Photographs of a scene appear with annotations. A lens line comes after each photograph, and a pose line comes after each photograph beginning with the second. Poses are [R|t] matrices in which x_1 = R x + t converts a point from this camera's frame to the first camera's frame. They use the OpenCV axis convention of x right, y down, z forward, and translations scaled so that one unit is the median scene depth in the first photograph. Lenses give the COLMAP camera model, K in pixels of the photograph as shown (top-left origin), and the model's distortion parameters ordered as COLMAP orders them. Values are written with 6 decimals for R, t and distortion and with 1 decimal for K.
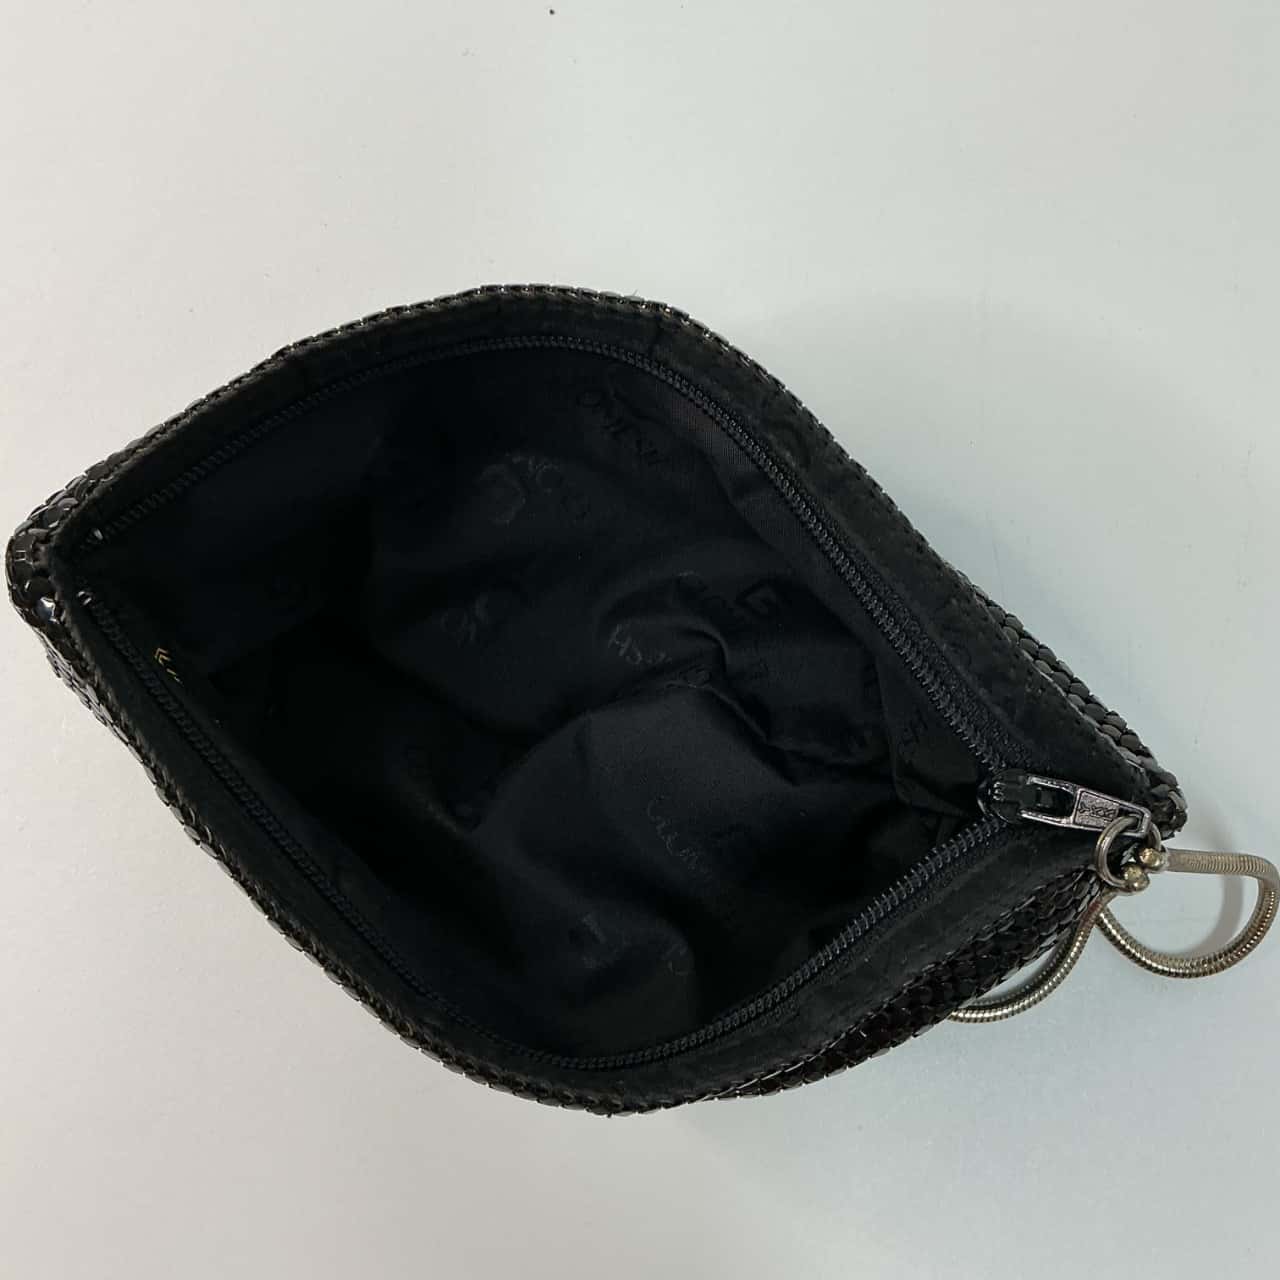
lens RADIAL K [[1458.6, 0, 640.0], [0, 1458.6, 640.0], [0, 0, 1]] dist [0.175565, -0.432989]
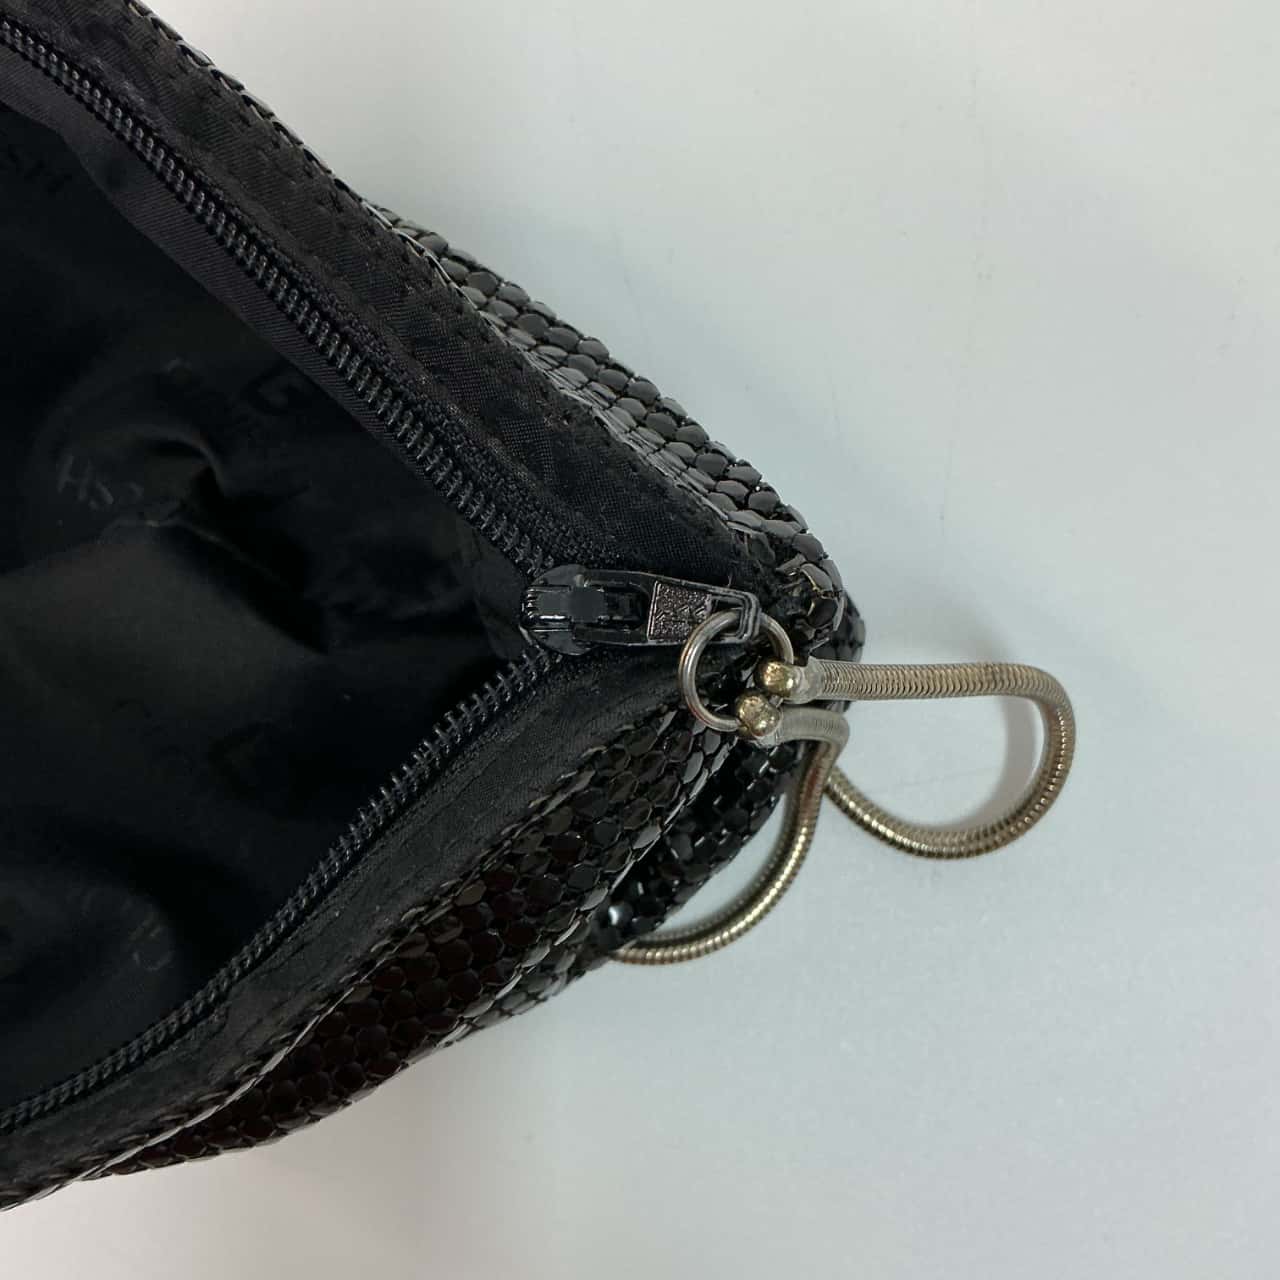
lens RADIAL K [[1458.6, 0, 640.0], [0, 1458.6, 640.0], [0, 0, 1]] dist [0.175565, -0.432989]
pose [[0.991305, -0.130341, 0.018044, 0.249655], [0.129445, 0.990603, 0.044146, 0.088259], [-0.023629, -0.041426, 0.998862, 0.369175]]
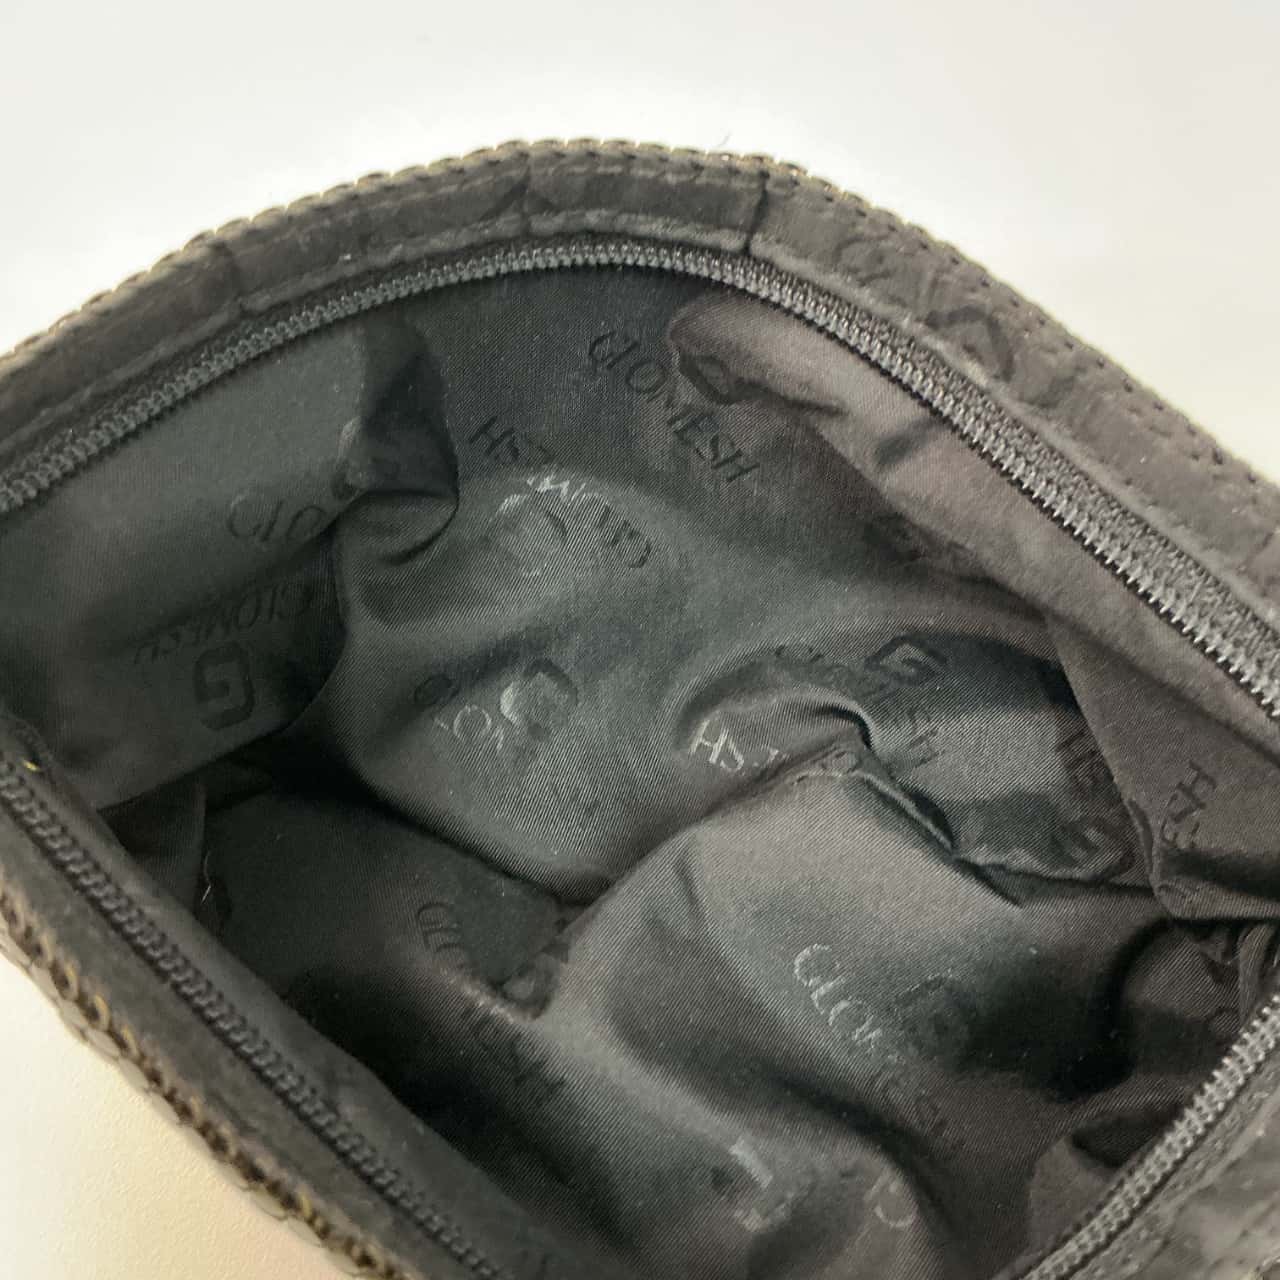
lens RADIAL K [[1458.6, 0, 640.0], [0, 1458.6, 640.0], [0, 0, 1]] dist [0.175565, -0.432989]
pose [[0.993747, -0.095334, 0.058120, -0.094838], [0.105781, 0.970467, -0.216804, 0.117011], [-0.035735, 0.221596, 0.974484, 0.359356]]
